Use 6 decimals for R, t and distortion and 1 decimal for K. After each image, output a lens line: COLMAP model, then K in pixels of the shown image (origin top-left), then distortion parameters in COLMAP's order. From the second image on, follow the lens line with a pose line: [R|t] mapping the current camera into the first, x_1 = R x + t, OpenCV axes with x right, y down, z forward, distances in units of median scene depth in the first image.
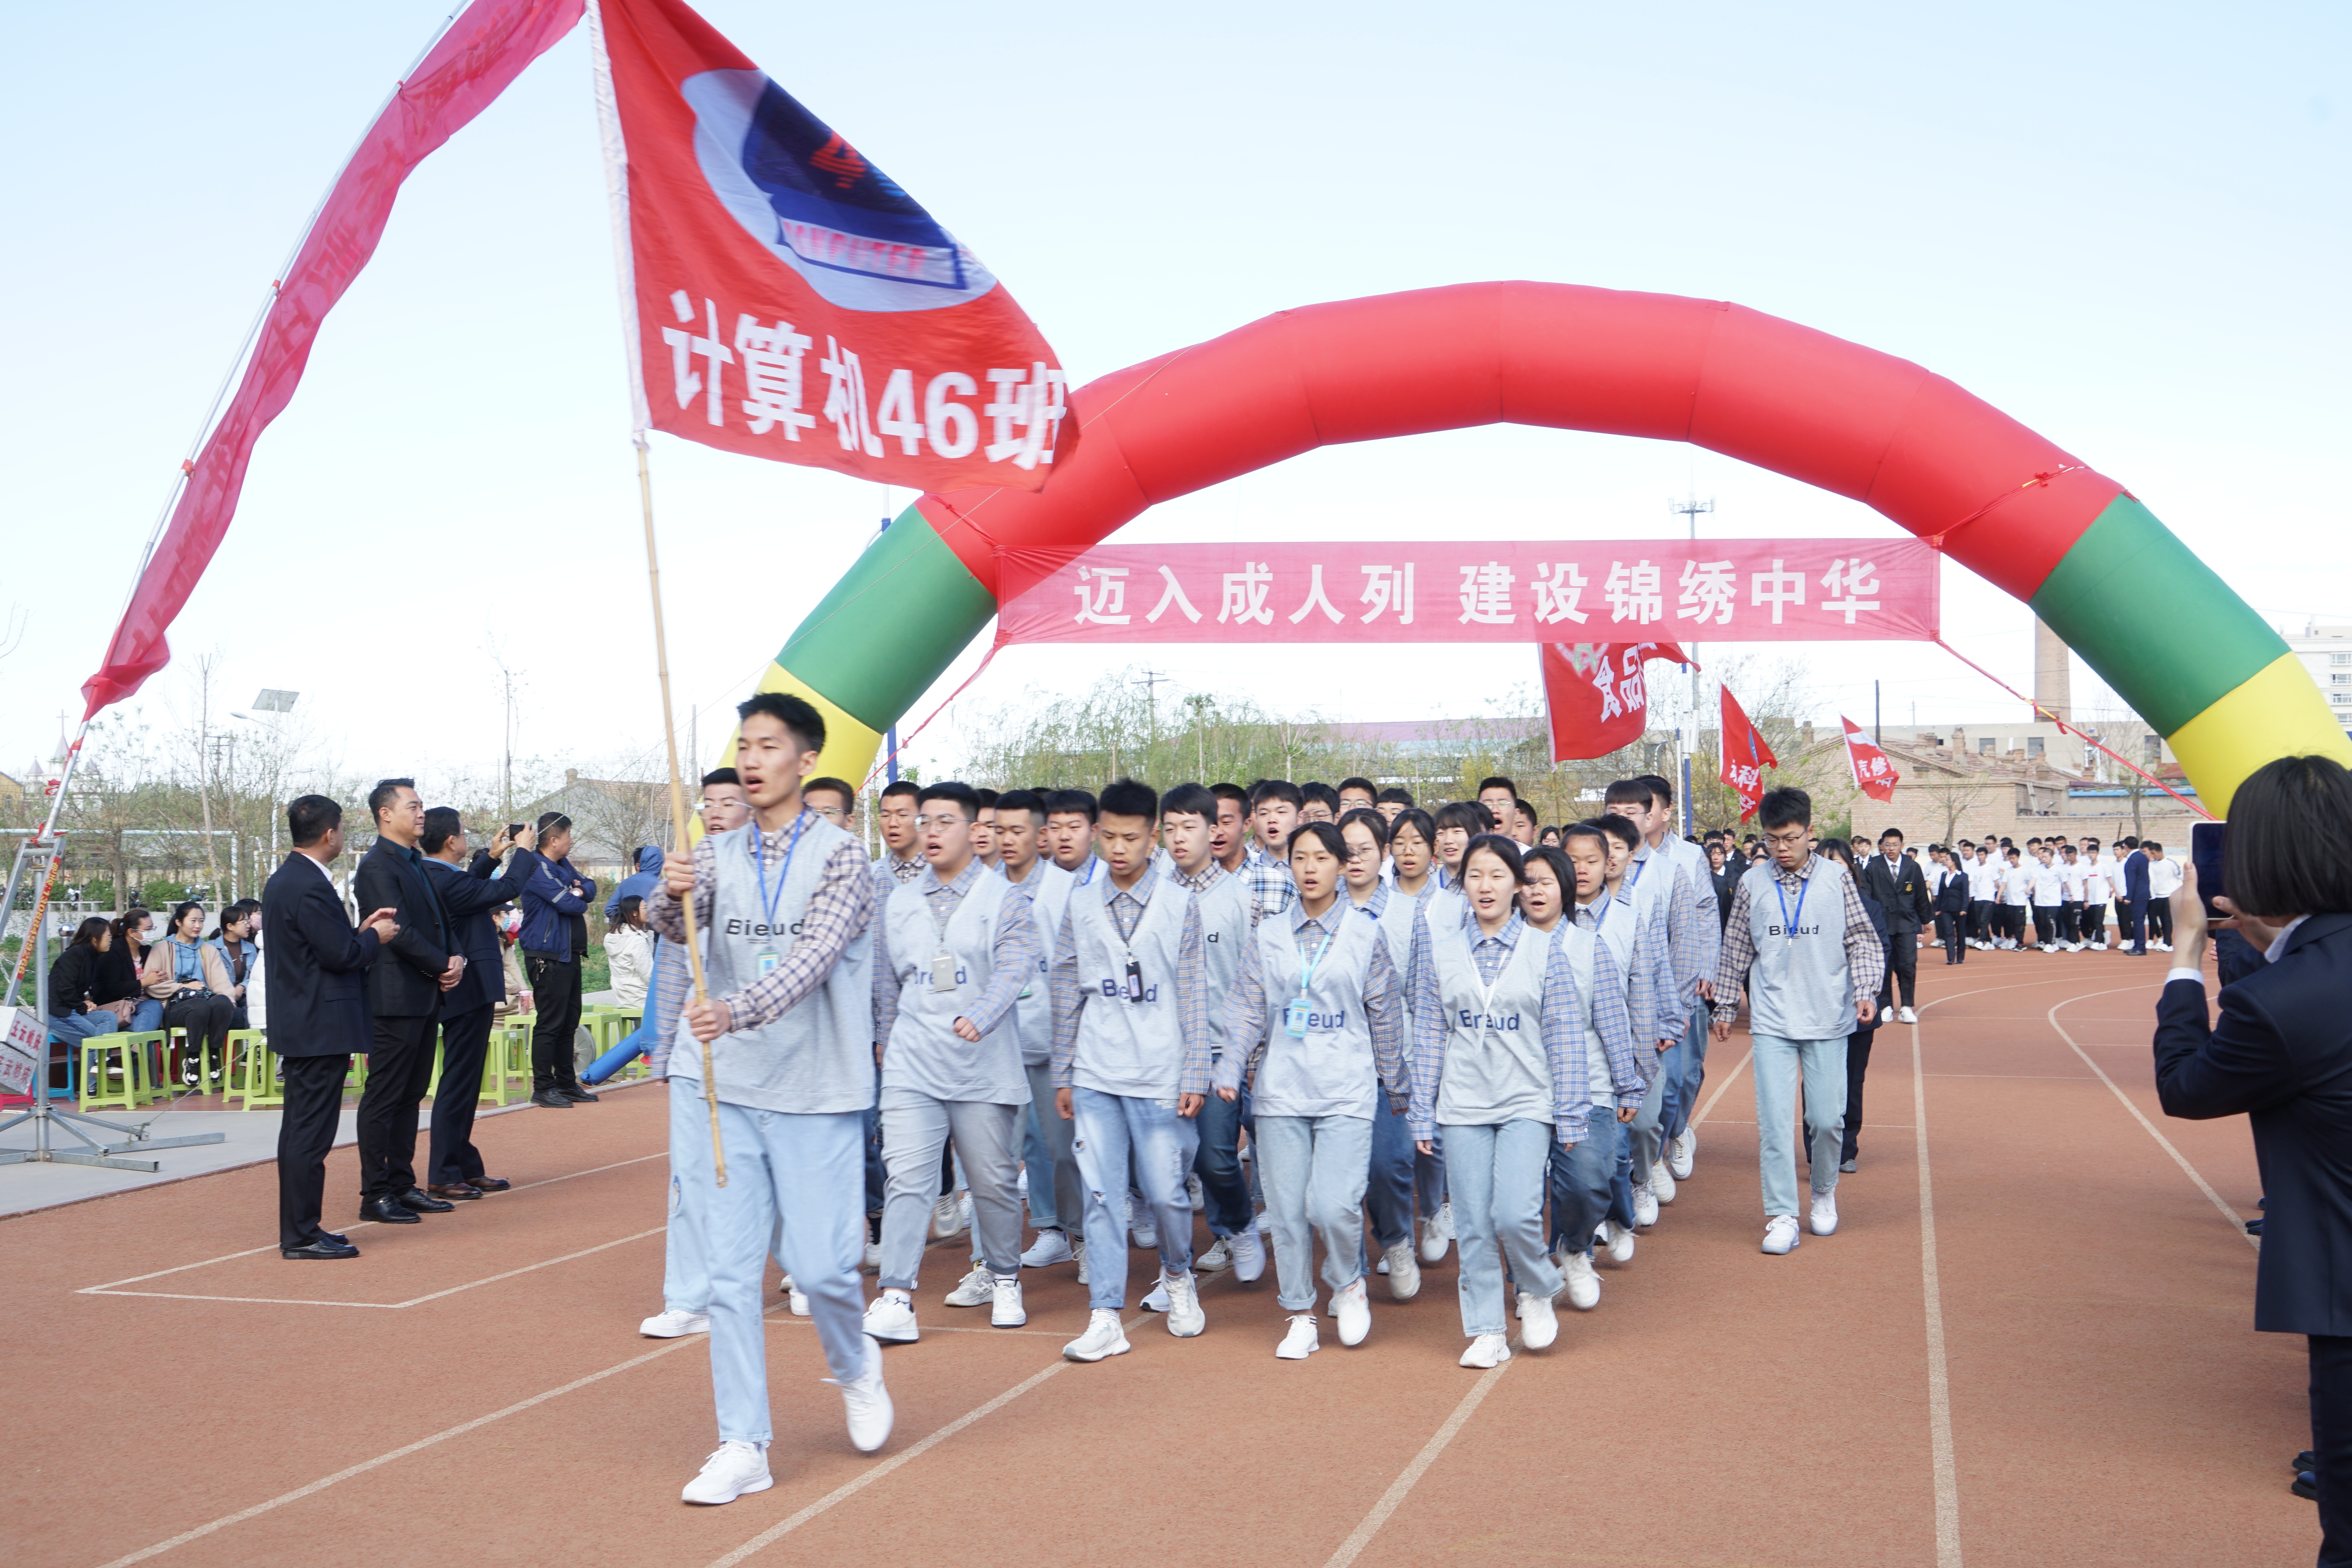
lens RADIAL K [[2707.1, 0, 1225.7], [0, 2707.1, 894.0], [0, 0, 1]] dist [-0.074102, 0.033919]
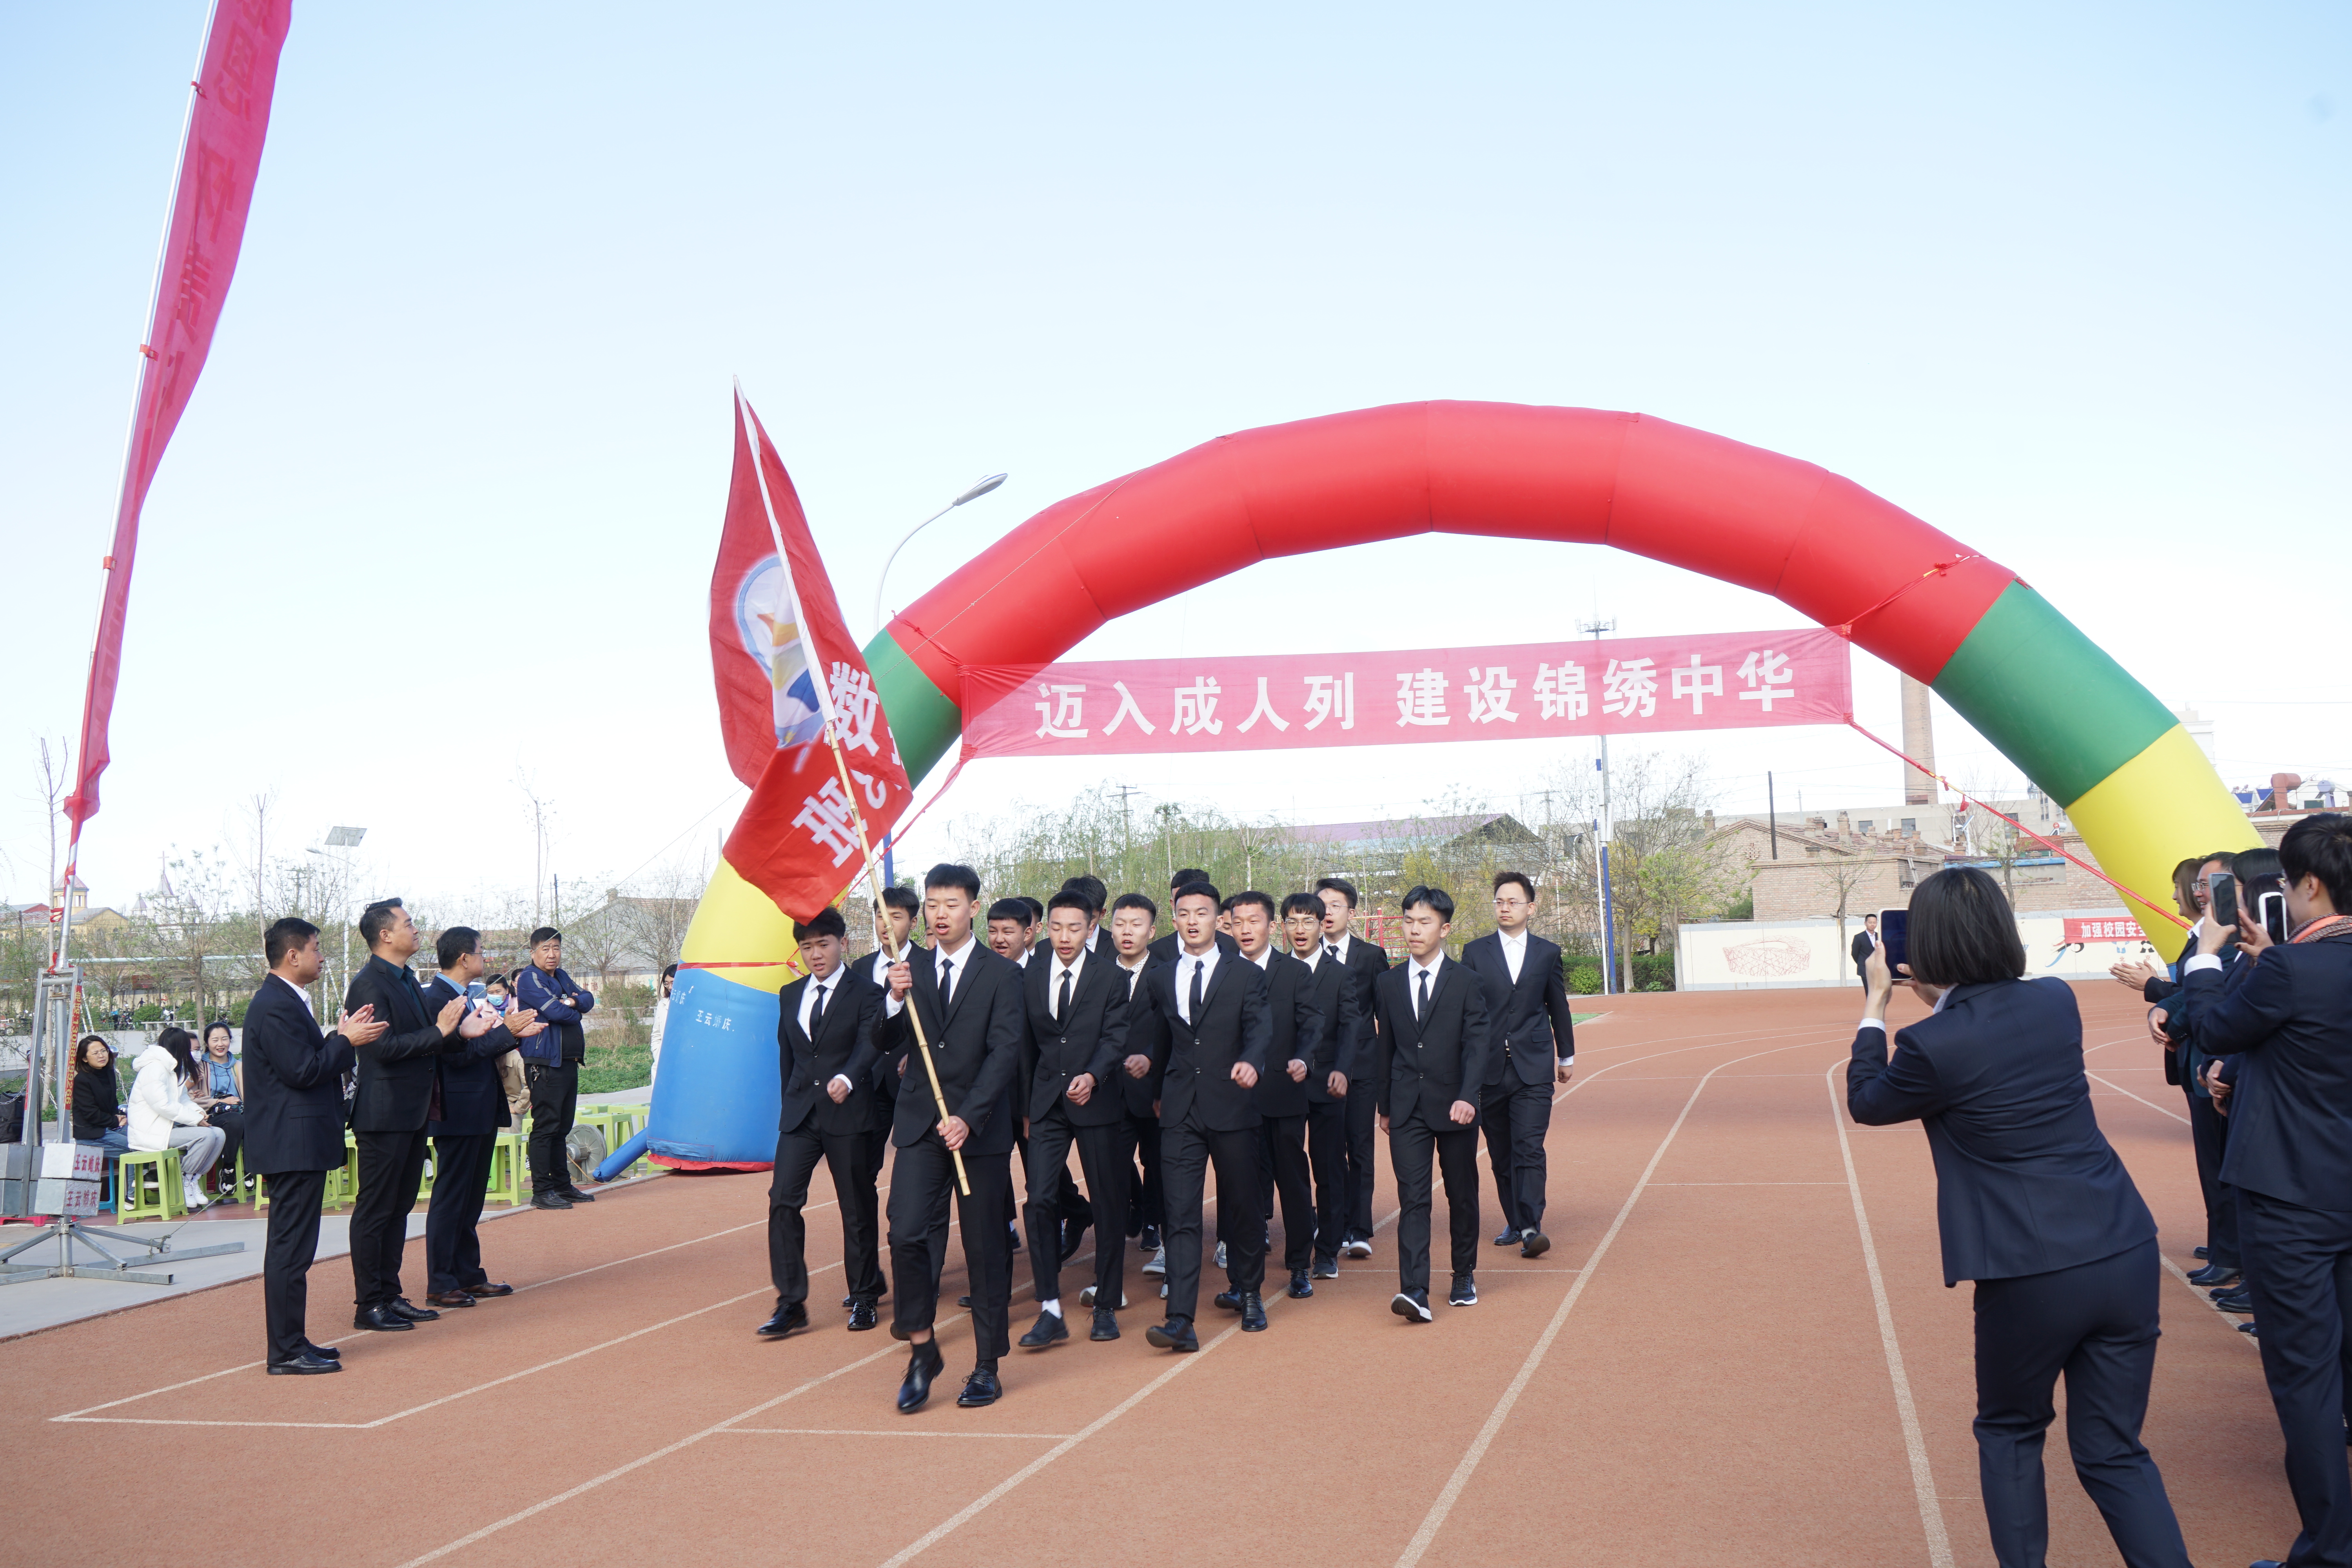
lens RADIAL K [[2303.1, 0, 1171.4], [0, 2303.1, 862.6], [0, 0, 1]] dist [-0.050613, 0.017150]
pose [[0.999373, -0.033109, -0.012531, 0.005794], [0.032432, 0.998181, -0.050814, -0.002118], [0.014191, 0.050375, 0.998630, 0.091410]]
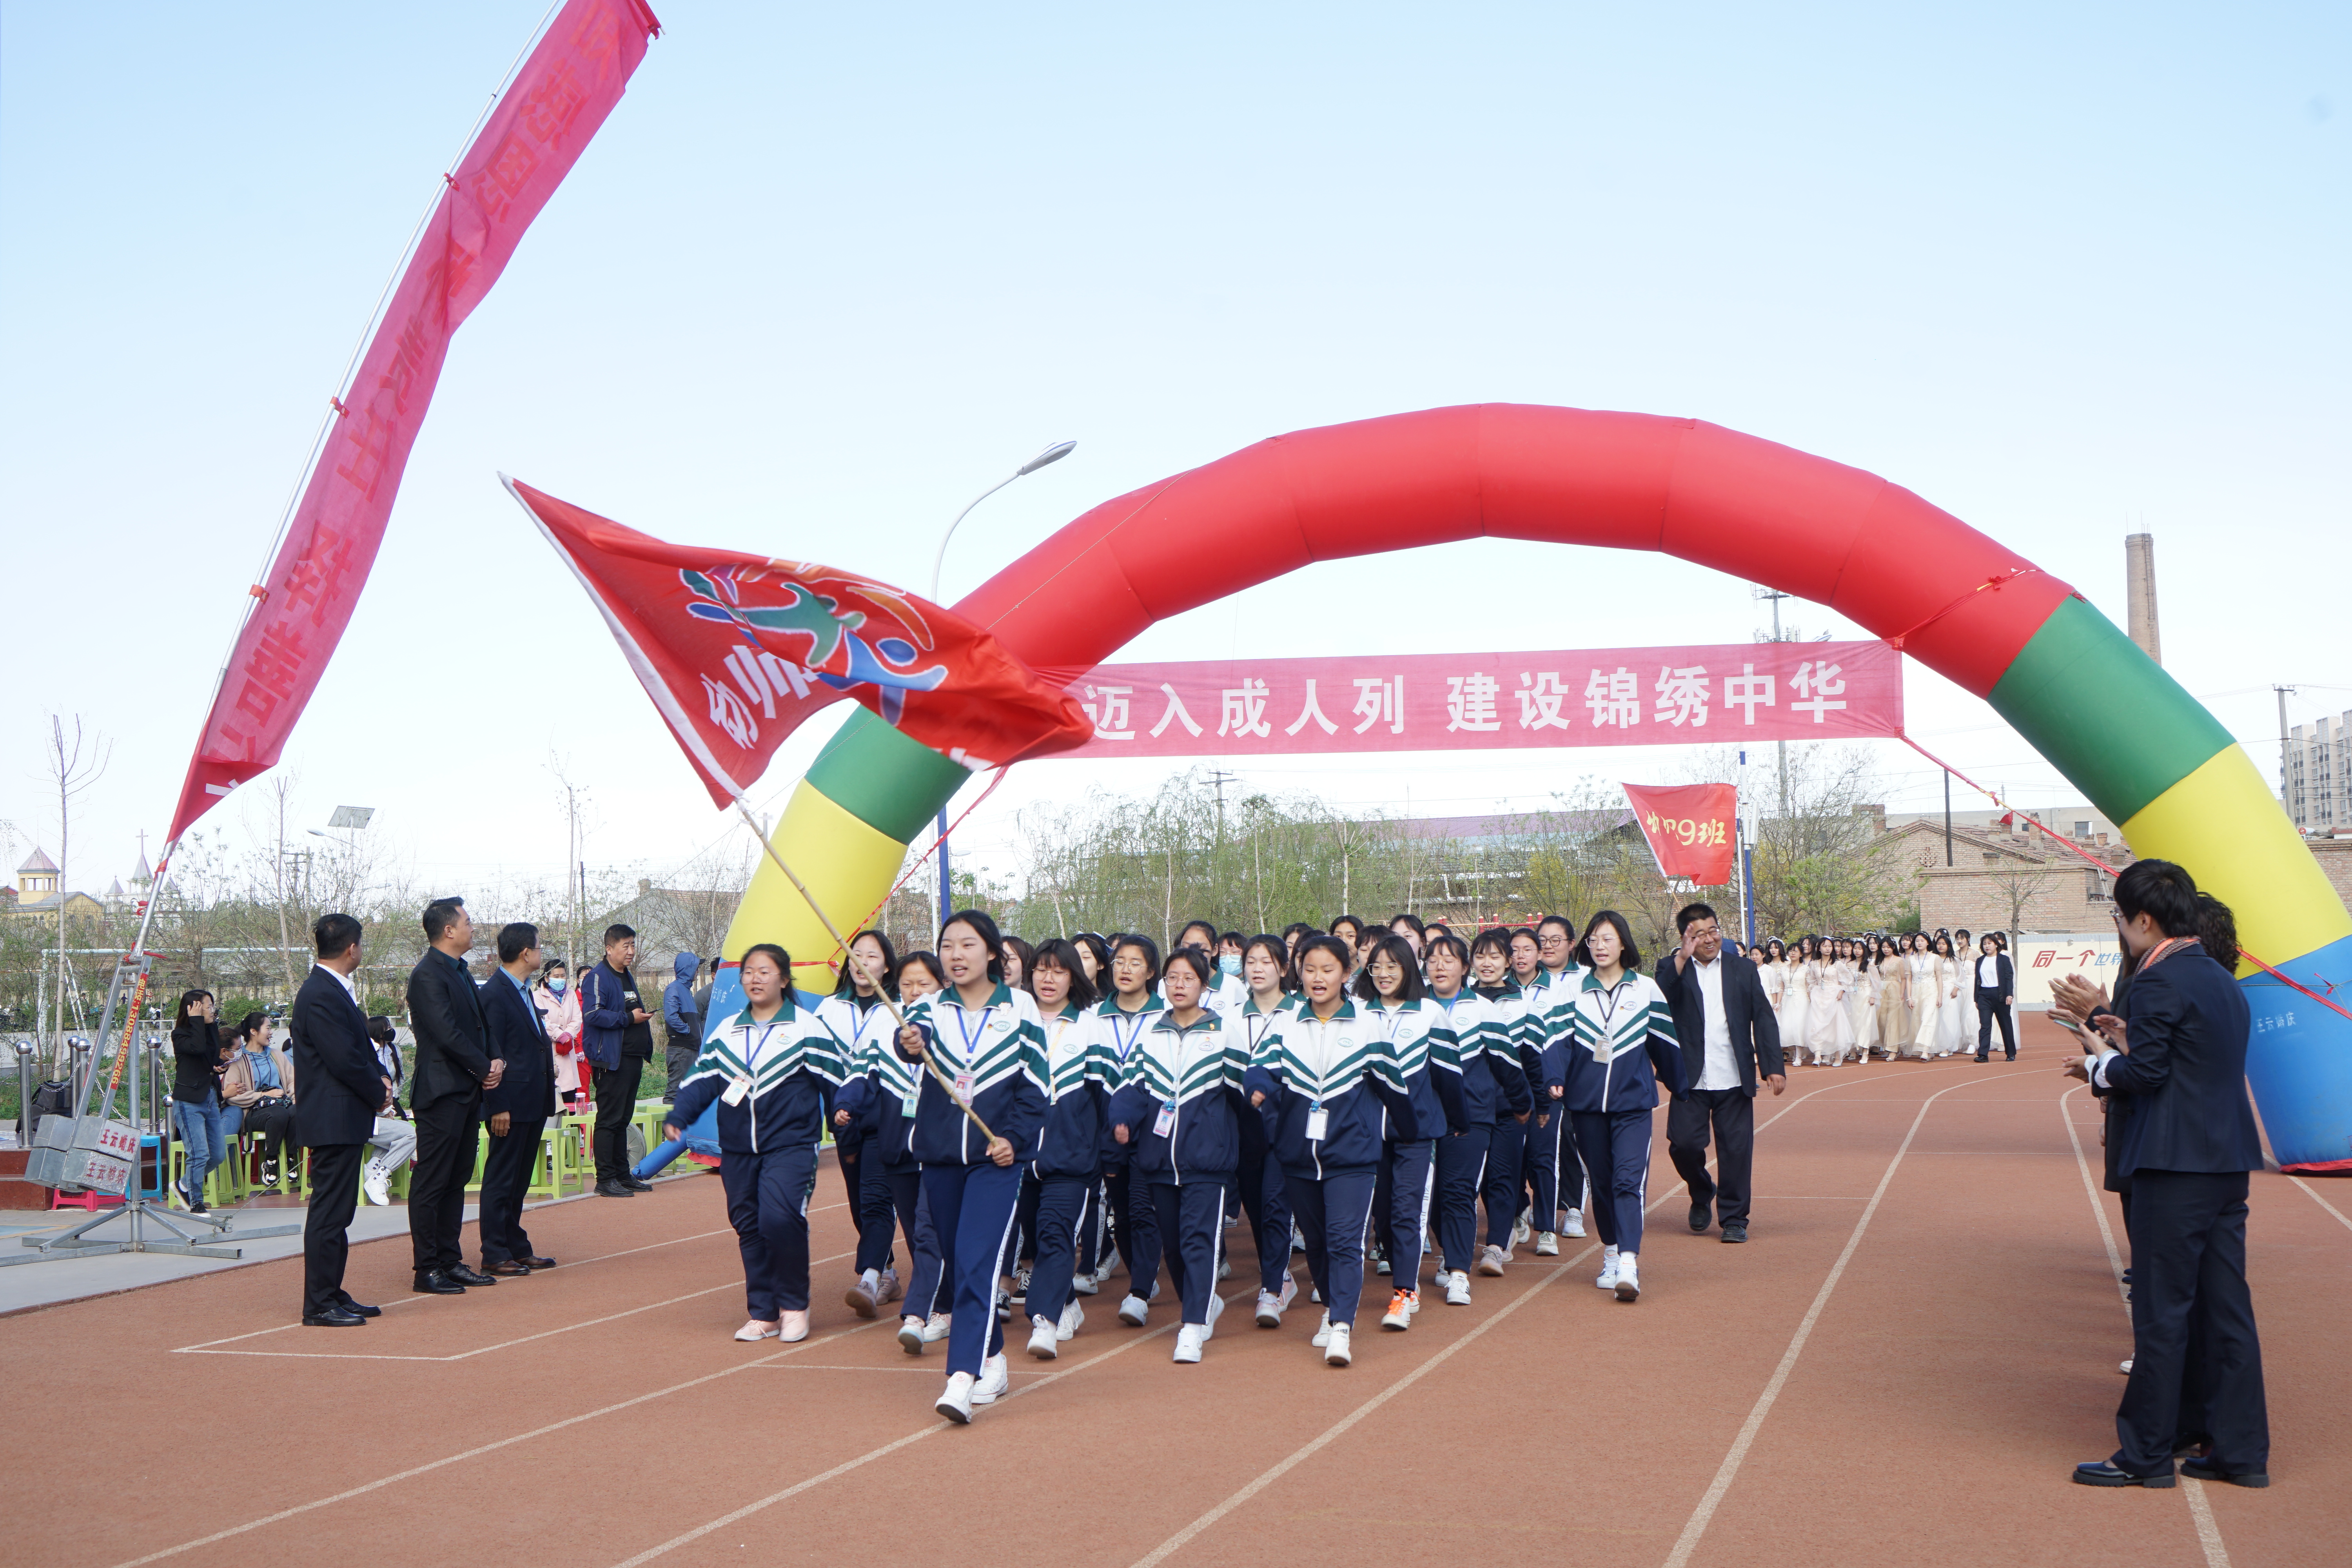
lens RADIAL K [[2944.3, 0, 1173.8], [0, 2944.3, 928.2], [0, 0, 1]] dist [-0.010758, -0.031107]
pose [[0.997383, -0.017416, -0.070175, 0.059413], [0.015723, 0.999574, -0.024599, 0.003342], [0.070574, 0.023431, 0.997231, -0.152683]]
